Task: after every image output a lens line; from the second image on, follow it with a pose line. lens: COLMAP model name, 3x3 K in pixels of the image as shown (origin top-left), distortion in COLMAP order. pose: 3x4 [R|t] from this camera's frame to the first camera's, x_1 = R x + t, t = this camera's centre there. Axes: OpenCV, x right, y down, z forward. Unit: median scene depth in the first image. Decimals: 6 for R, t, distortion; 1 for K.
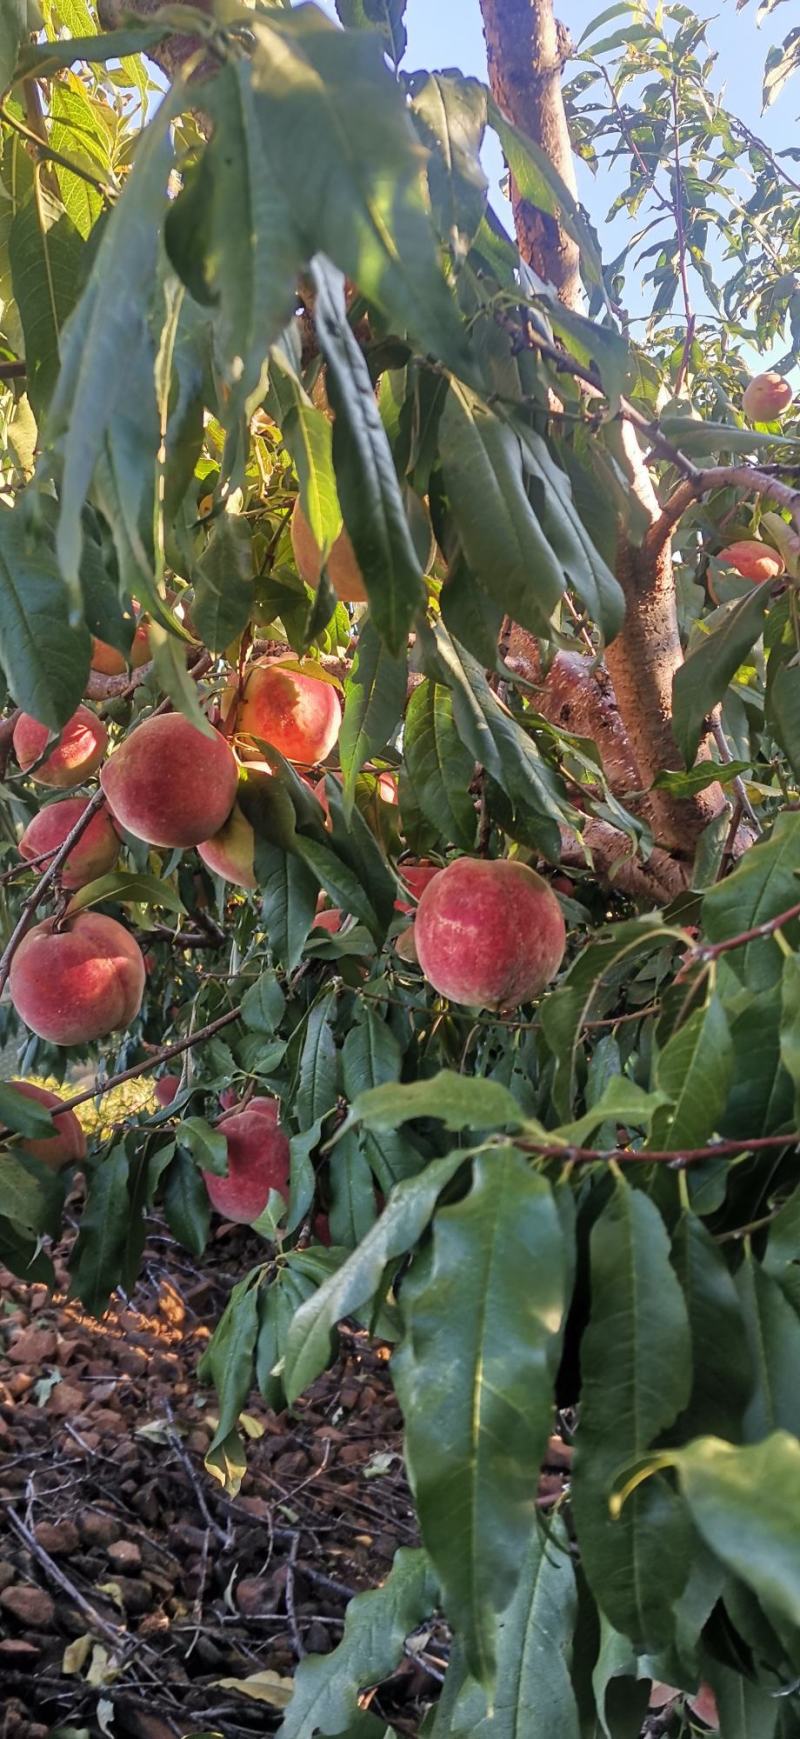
lens RADIAL K [[1221.3, 0, 403.0], [0, 1221.3, 867.2], [0, 0, 1]] dist [0.034272, 0.000827]
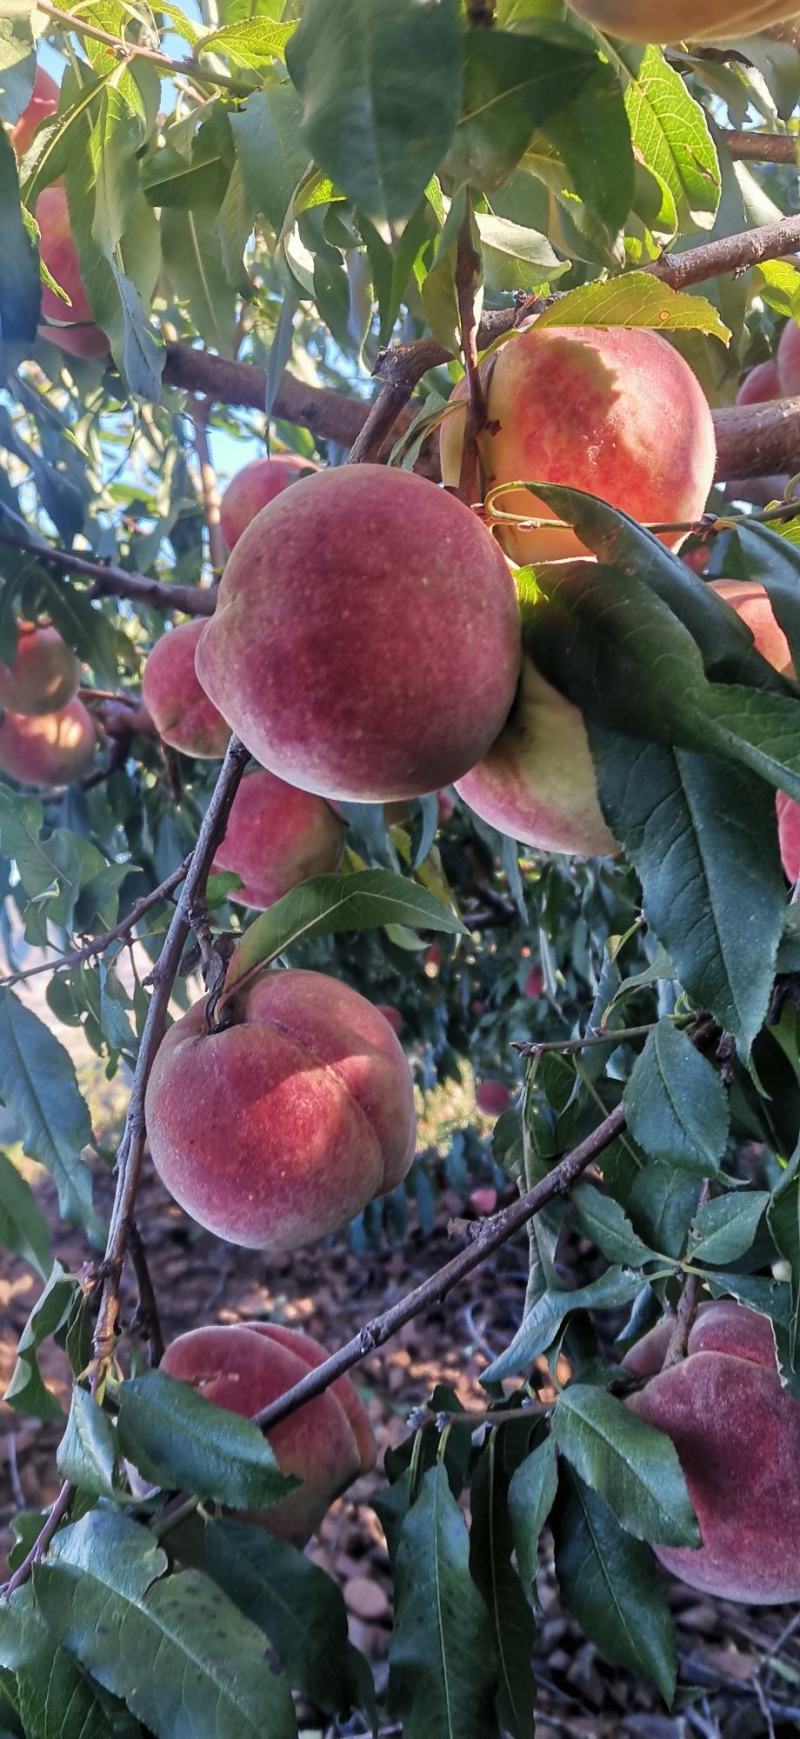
lens RADIAL K [[1221.3, 0, 400.7], [0, 1221.3, 866.9], [0, 0, 1]] dist [0.034272, 0.000827]
pose [[0.952825, -0.207658, -0.221364, -0.095433], [0.215570, 0.976416, 0.011926, 0.001130], [0.213667, -0.059083, 0.975118, 0.558815]]
